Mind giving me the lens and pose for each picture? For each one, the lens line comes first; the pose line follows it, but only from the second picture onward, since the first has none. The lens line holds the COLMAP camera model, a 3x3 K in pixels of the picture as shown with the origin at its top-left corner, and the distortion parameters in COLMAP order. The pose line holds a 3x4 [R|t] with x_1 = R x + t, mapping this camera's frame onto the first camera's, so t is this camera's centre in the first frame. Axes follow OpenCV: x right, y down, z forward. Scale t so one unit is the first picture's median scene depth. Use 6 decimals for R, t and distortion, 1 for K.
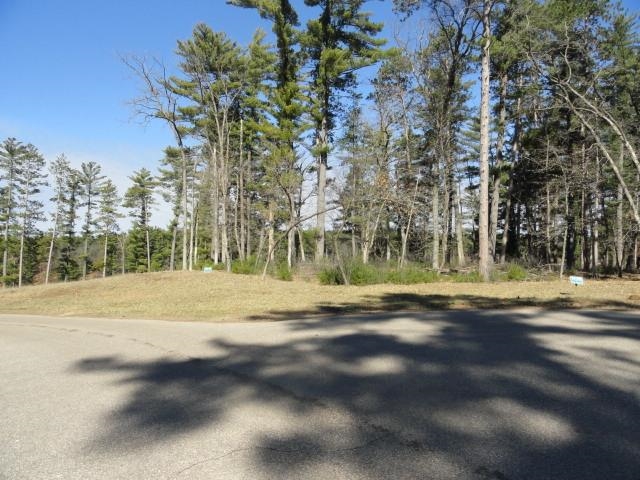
lens RADIAL K [[439.8, 0, 320.0], [0, 439.8, 240.0], [0, 0, 1]] dist [-0.007288, 0.004150]
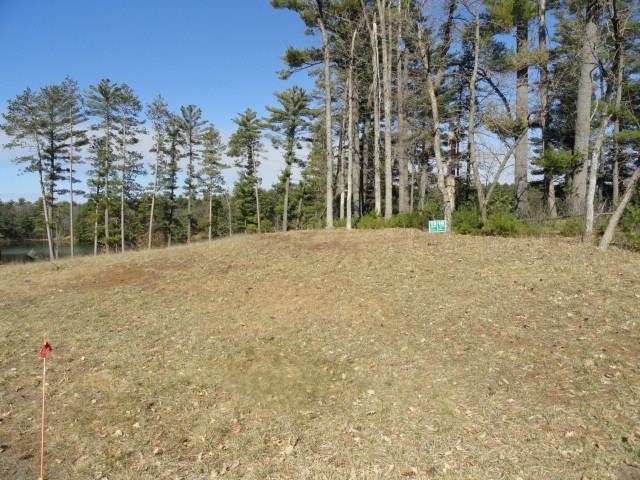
lens RADIAL K [[439.8, 0, 320.0], [0, 439.8, 240.0], [0, 0, 1]] dist [-0.007288, 0.004150]
pose [[0.977609, 0.000714, -0.210429, -0.095409], [0.018262, 0.995934, 0.088221, 0.015172], [0.209637, -0.090088, 0.973620, 0.196891]]
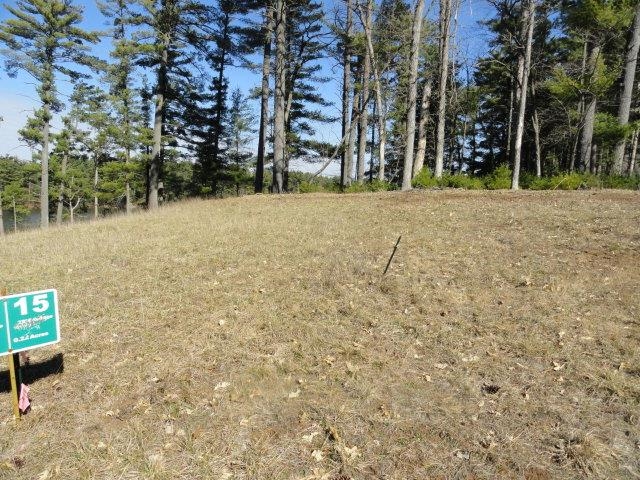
lens RADIAL K [[439.8, 0, 320.0], [0, 439.8, 240.0], [0, 0, 1]] dist [-0.007288, 0.004150]
pose [[0.876321, -0.029741, 0.480808, -0.297220], [-0.037999, 0.990715, 0.130538, 0.032448], [-0.480226, -0.132663, 0.867054, 0.326031]]
